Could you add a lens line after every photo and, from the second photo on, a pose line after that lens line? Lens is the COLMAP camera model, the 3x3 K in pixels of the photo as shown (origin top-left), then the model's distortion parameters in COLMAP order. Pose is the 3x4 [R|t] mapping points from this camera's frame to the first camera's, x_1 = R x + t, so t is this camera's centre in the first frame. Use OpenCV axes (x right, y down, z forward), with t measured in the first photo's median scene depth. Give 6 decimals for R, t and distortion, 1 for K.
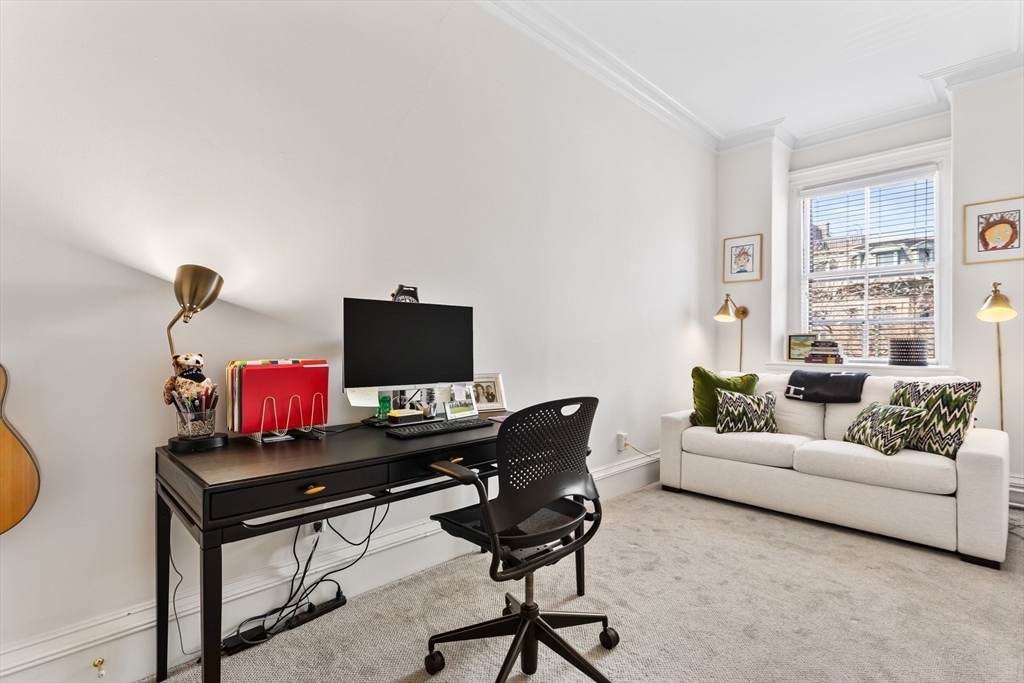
lens RADIAL K [[484.6, 0, 512.0], [0, 484.6, 341.5], [0, 0, 1]] dist [0.011033, 0.000173]
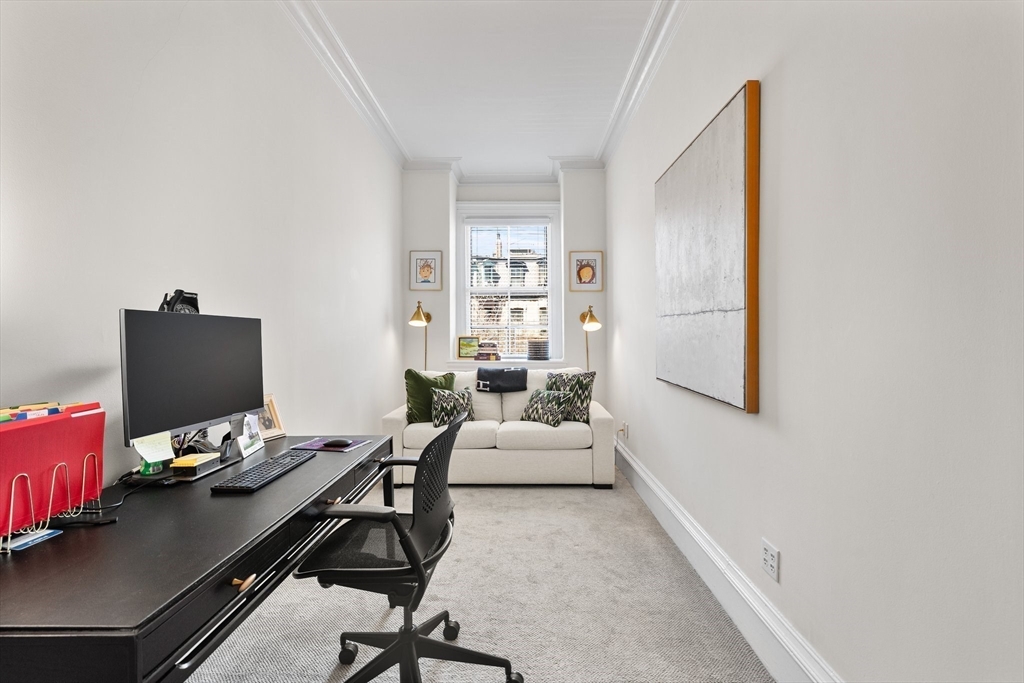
lens RADIAL K [[484.6, 0, 512.0], [0, 484.6, 341.5], [0, 0, 1]] dist [0.011033, 0.000173]
pose [[0.720158, -0.013086, 0.693686, -0.263557], [0.003761, 0.999881, 0.014957, -0.032269], [-0.693799, -0.008163, 0.720122, 0.071429]]
